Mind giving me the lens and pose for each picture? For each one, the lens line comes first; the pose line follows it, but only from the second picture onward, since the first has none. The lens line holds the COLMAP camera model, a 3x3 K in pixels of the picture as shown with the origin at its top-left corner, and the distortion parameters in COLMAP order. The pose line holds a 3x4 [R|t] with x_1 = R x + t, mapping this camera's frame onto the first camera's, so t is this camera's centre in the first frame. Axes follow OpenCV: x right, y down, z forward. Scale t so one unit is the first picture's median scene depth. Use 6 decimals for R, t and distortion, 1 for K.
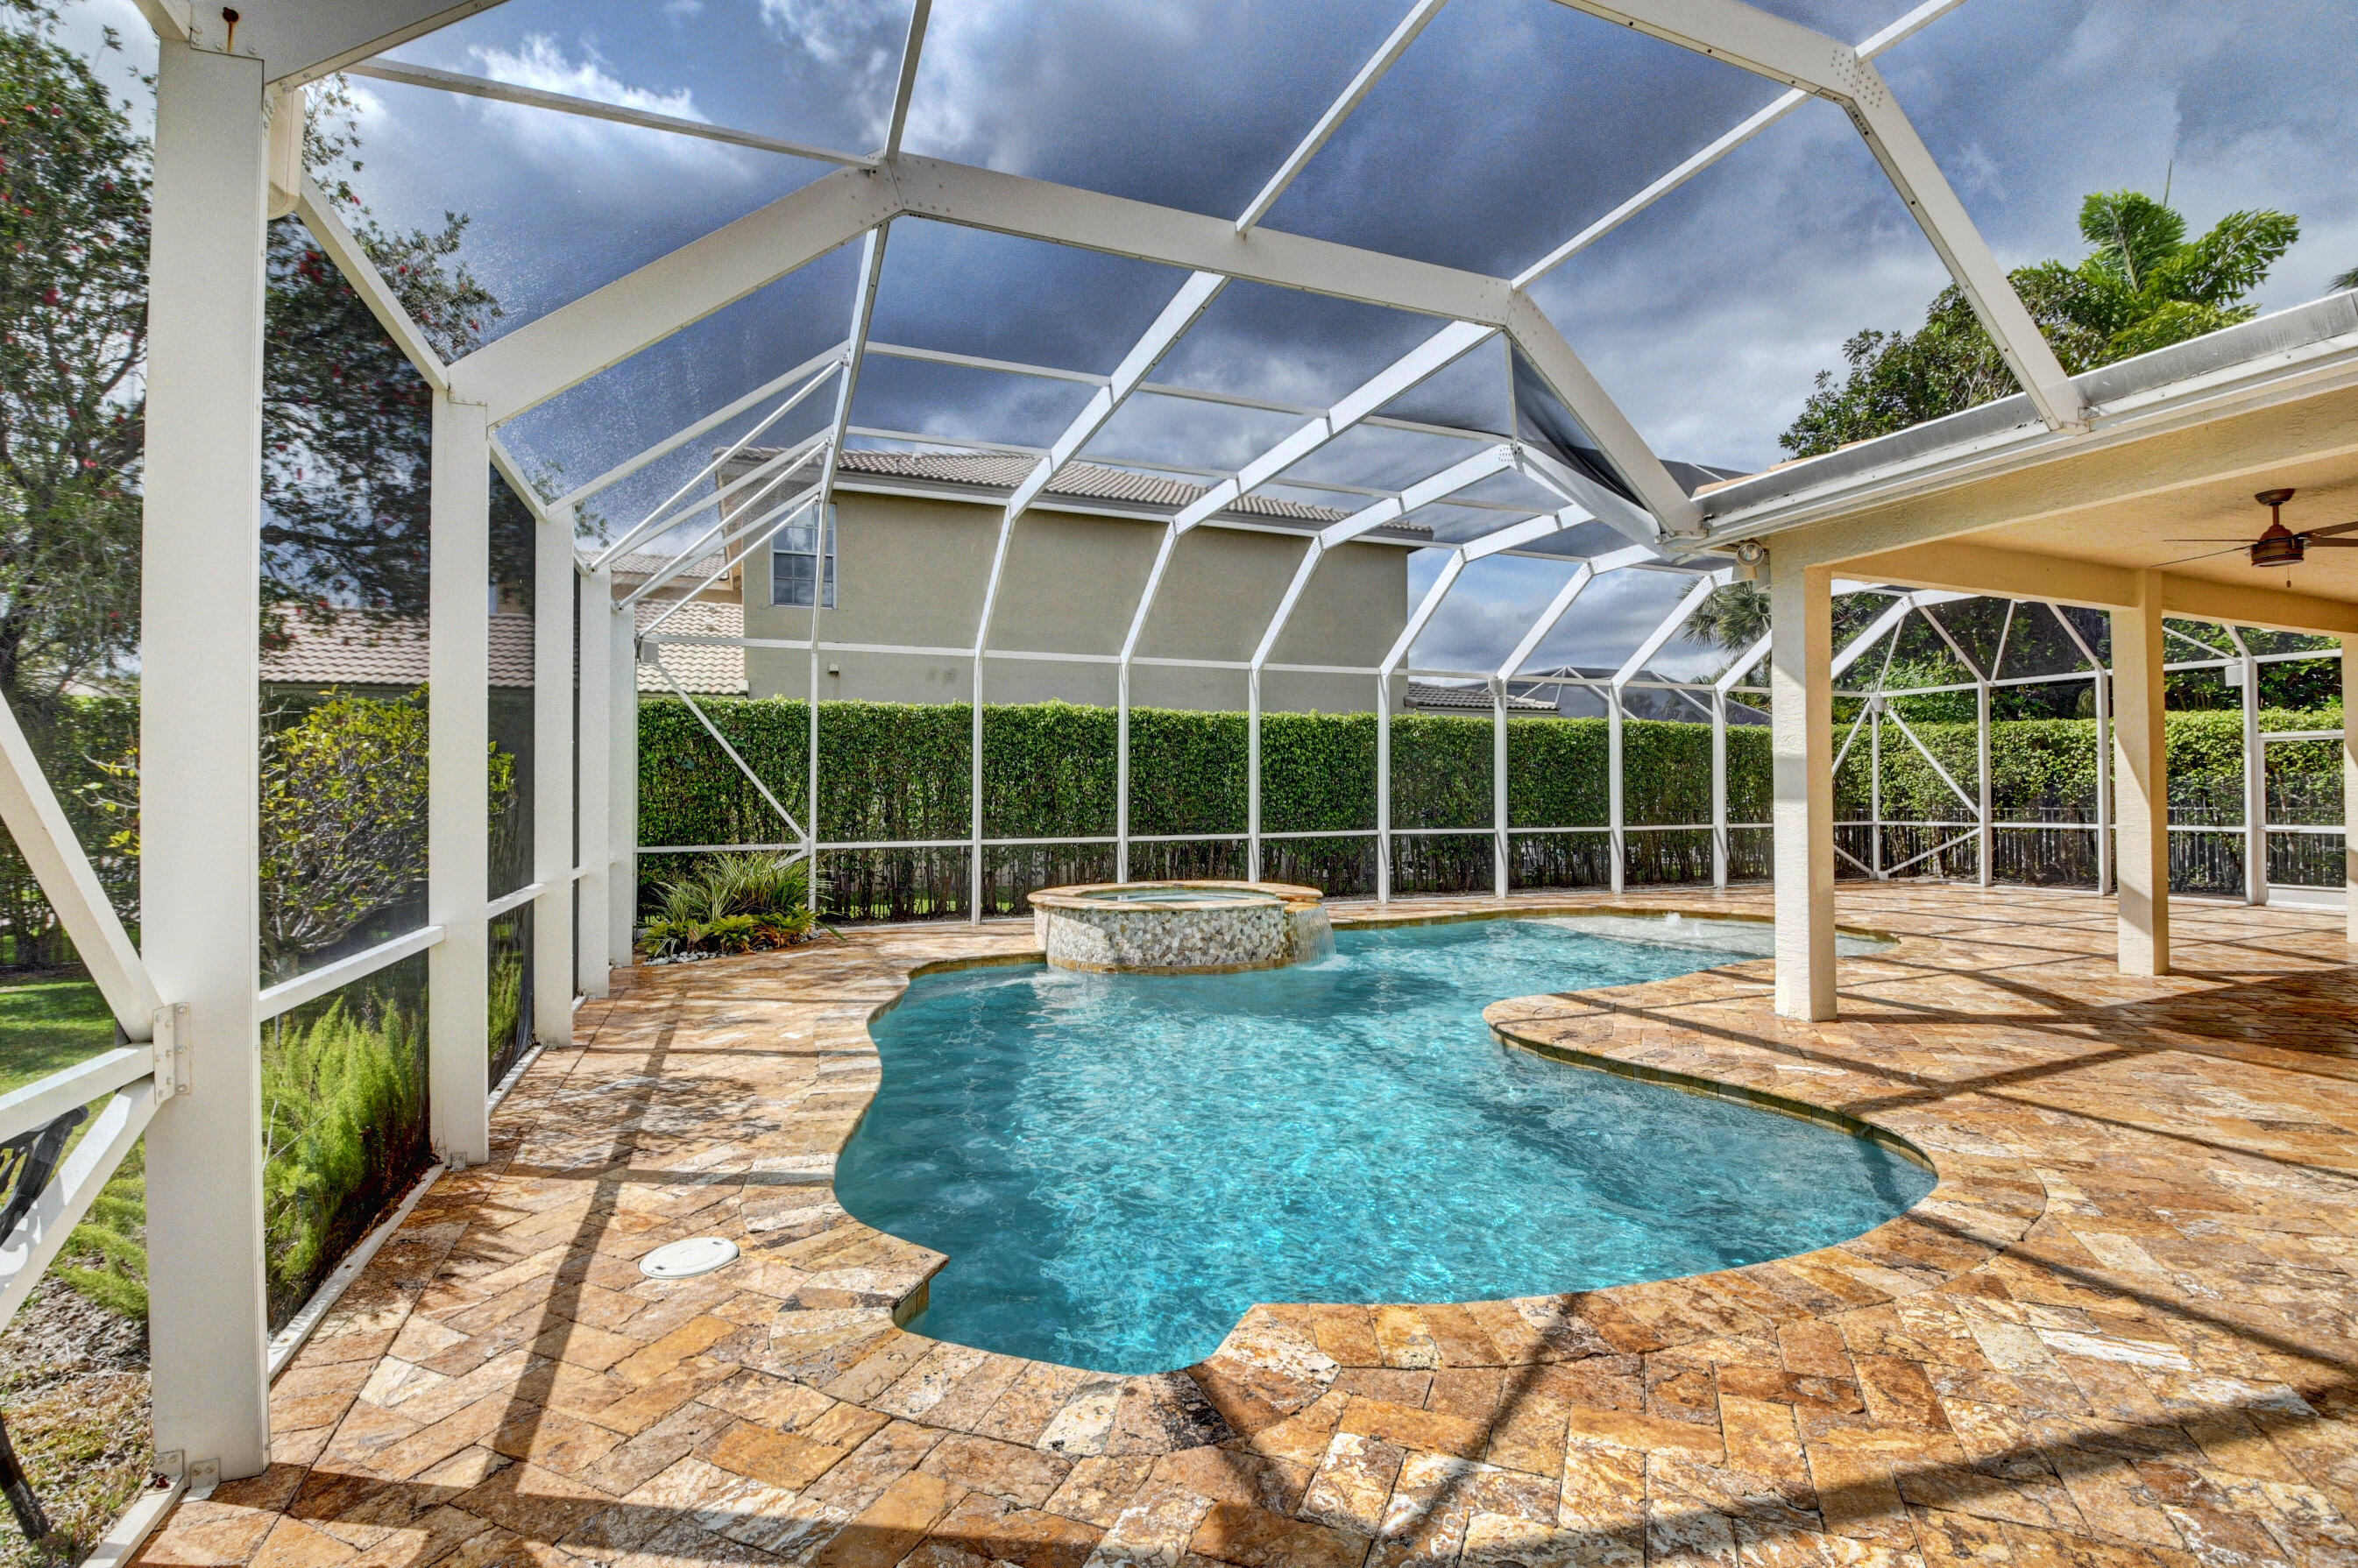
lens RADIAL K [[1063.8, 0, 1253.2], [0, 1063.8, 779.6], [0, 0, 1]] dist [0.008059, -0.020154]
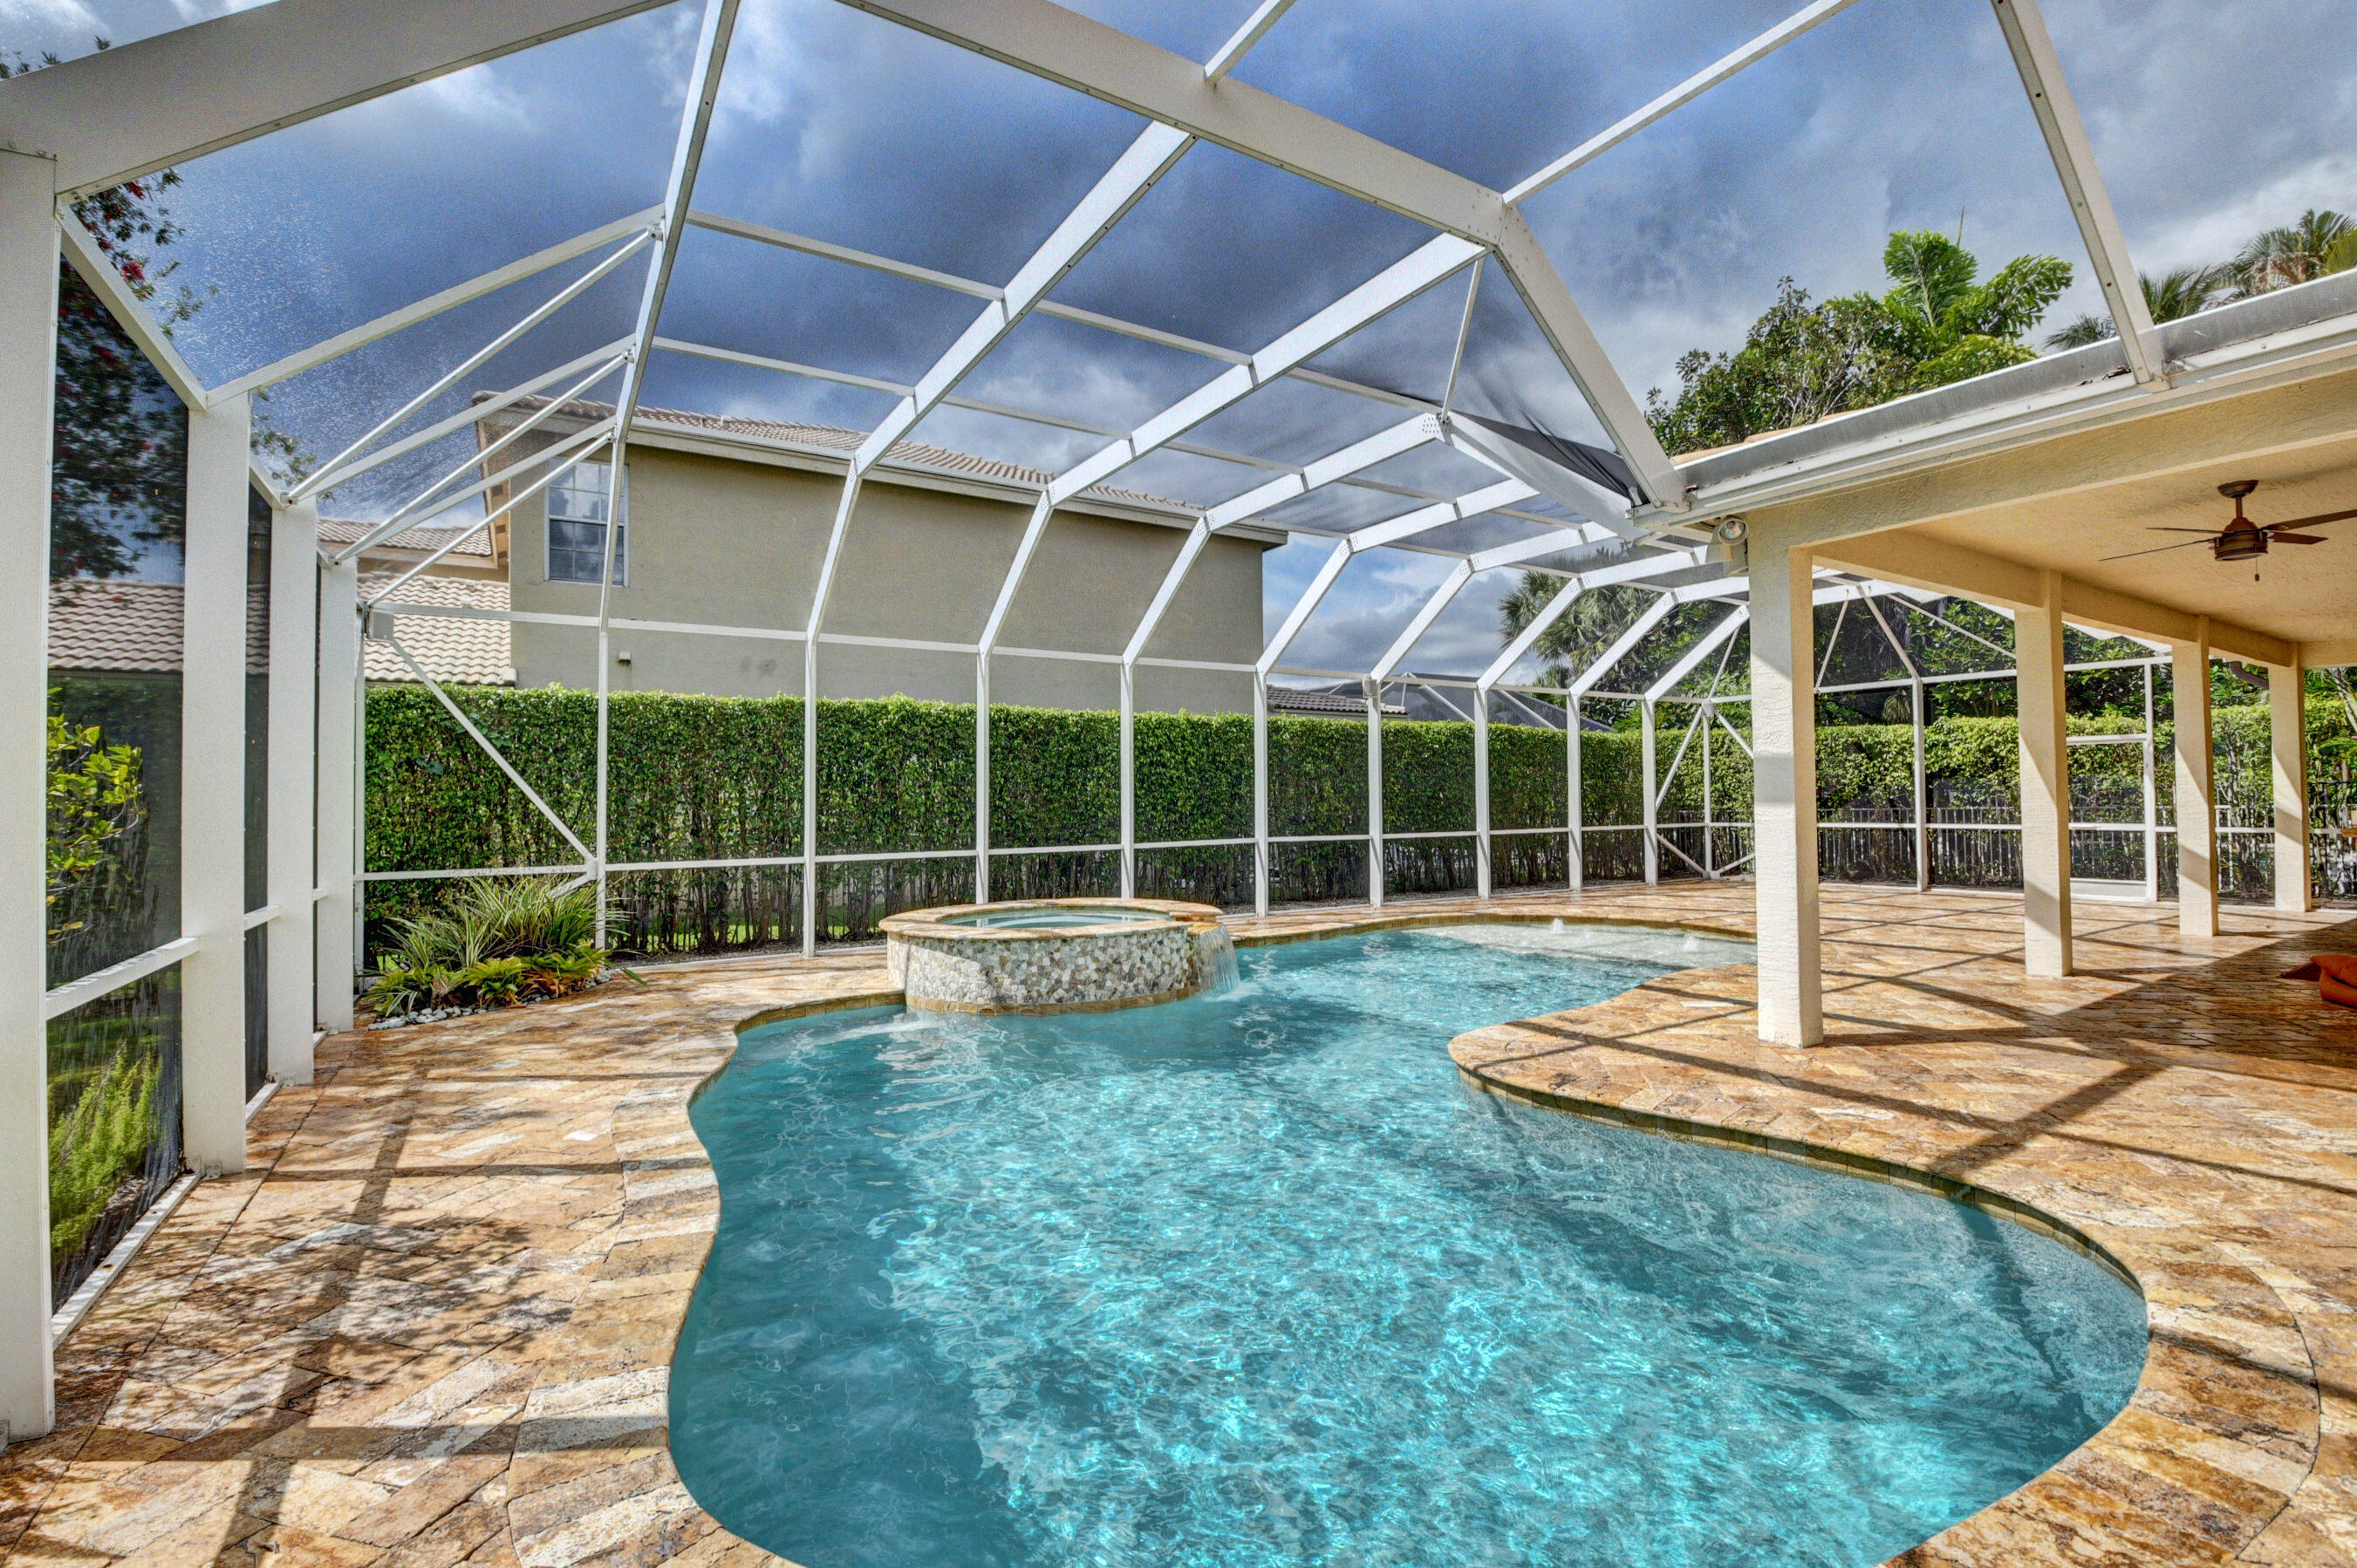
lens RADIAL K [[1063.4, 0, 1252.7], [0, 1063.4, 779.6], [0, 0, 1]] dist [0.008059, -0.020154]
pose [[0.986642, -0.003408, 0.162870, -0.054185], [0.004269, 0.999979, -0.004936, 0.000949], [-0.162850, 0.005566, 0.986635, 0.114517]]
